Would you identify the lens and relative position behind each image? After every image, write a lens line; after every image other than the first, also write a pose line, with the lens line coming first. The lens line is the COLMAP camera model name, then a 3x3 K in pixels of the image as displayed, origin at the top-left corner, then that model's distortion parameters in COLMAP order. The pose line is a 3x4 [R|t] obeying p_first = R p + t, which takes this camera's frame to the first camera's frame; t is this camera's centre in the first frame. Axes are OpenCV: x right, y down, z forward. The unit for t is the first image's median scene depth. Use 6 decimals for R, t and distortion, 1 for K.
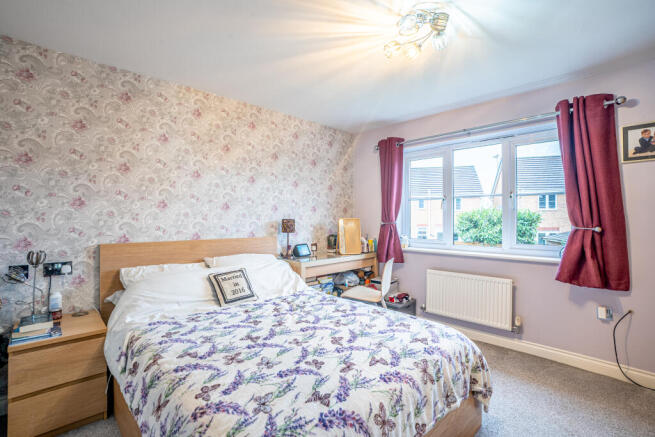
lens RADIAL K [[315.3, 0, 327.5], [0, 315.3, 218.5], [0, 0, 1]] dist [-0.070797, 0.000533]
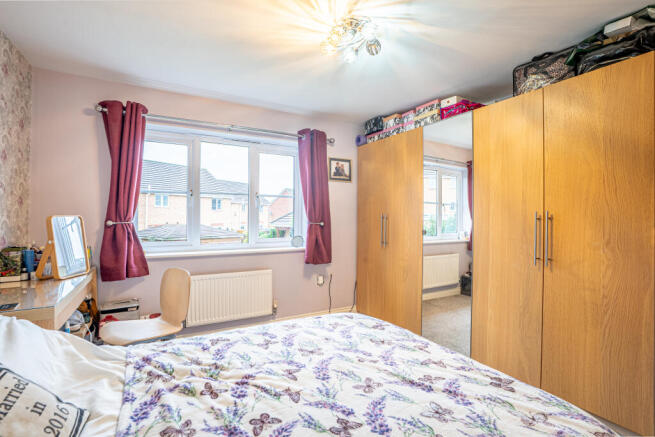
lens RADIAL K [[304.4, 0, 327.3], [0, 304.4, 216.5], [0, 0, 1]] dist [-0.038358, 0.000668]
pose [[0.225613, -0.000029, 0.974217, -0.542572], [-0.005465, 0.999984, 0.001296, -0.003051], [-0.974202, -0.005617, 0.225609, 0.625374]]
